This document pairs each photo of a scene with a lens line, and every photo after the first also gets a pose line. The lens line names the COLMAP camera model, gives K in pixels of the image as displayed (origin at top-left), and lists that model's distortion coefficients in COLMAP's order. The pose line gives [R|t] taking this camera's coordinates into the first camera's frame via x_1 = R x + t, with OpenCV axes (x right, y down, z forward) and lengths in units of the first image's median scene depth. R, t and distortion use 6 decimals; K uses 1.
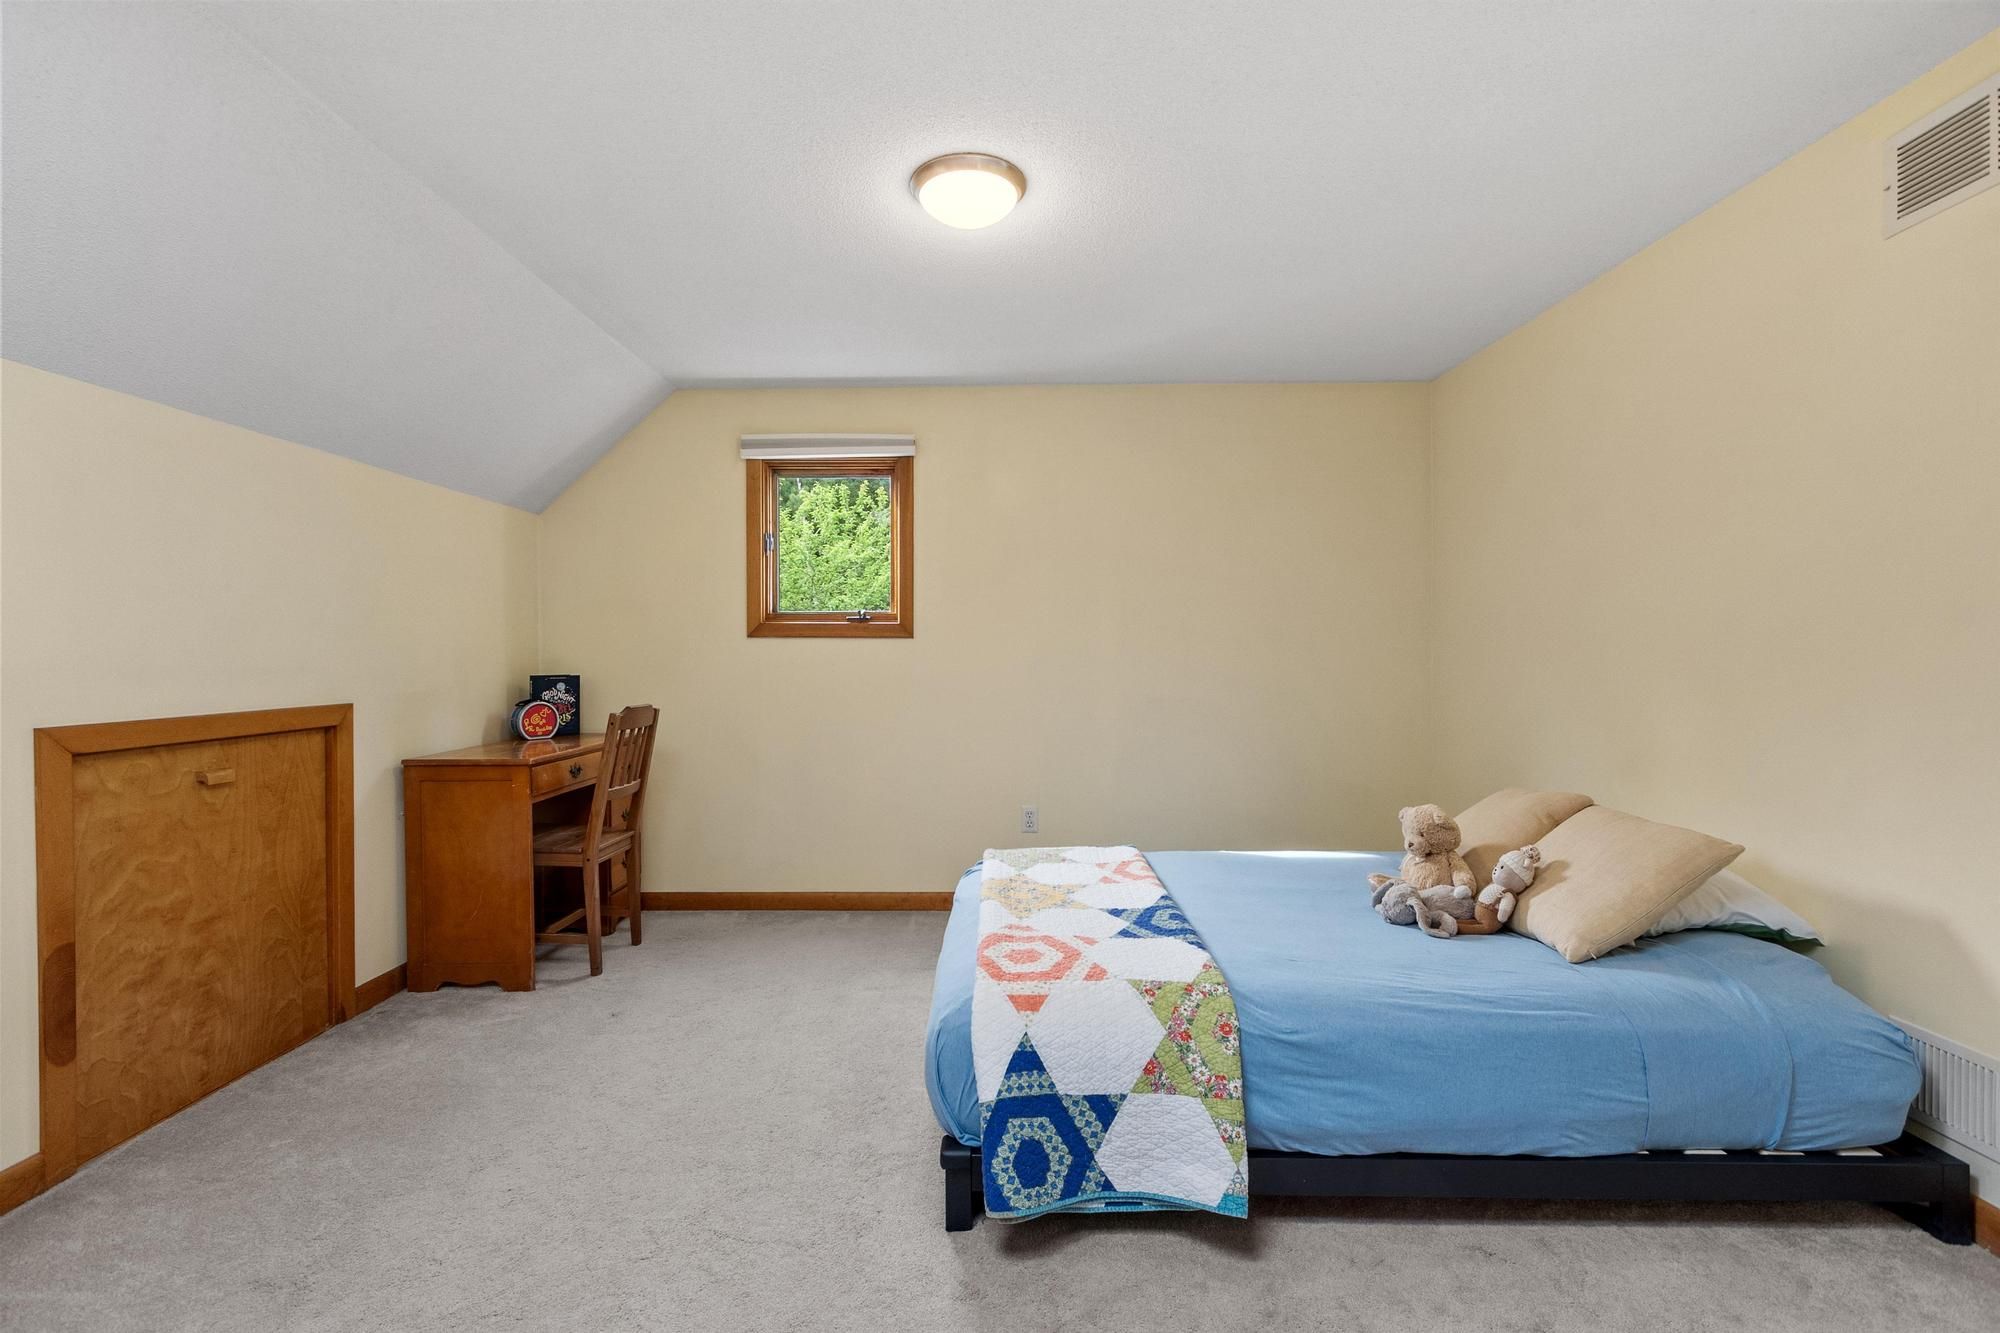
lens RADIAL K [[885.9, 0, 987.2], [0, 885.9, 652.3], [0, 0, 1]] dist [0.000019, 0.000643]
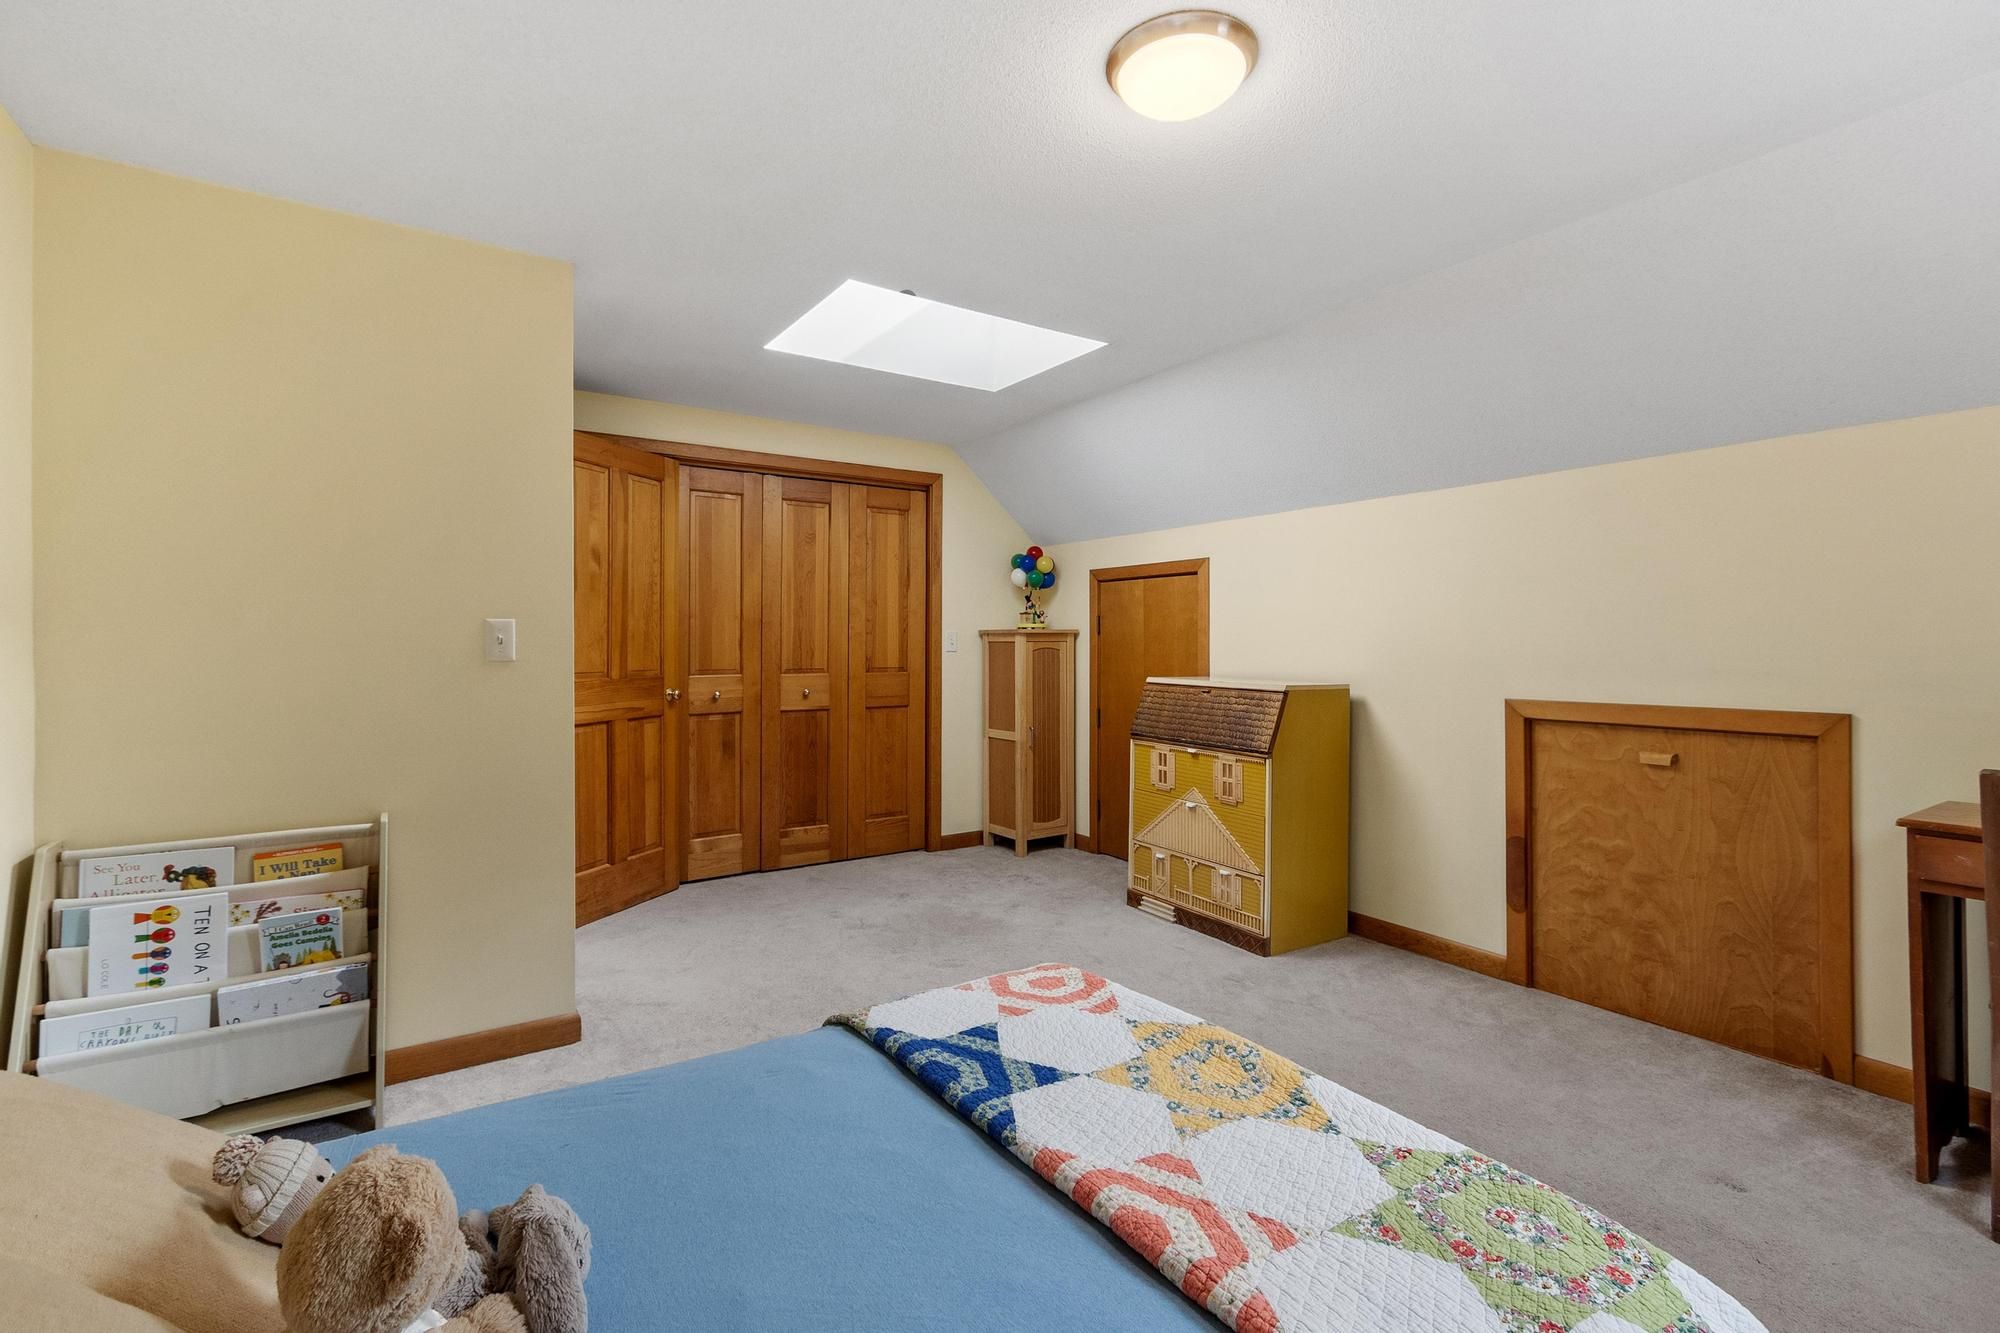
lens RADIAL K [[885.9, 0, 987.2], [0, 885.9, 652.3], [0, 0, 1]] dist [0.000019, 0.000643]
pose [[-0.826391, 0.008951, -0.563026, 0.543236], [0.003904, 0.999941, 0.010166, -0.016979], [0.563084, 0.006203, -0.826377, 1.520250]]
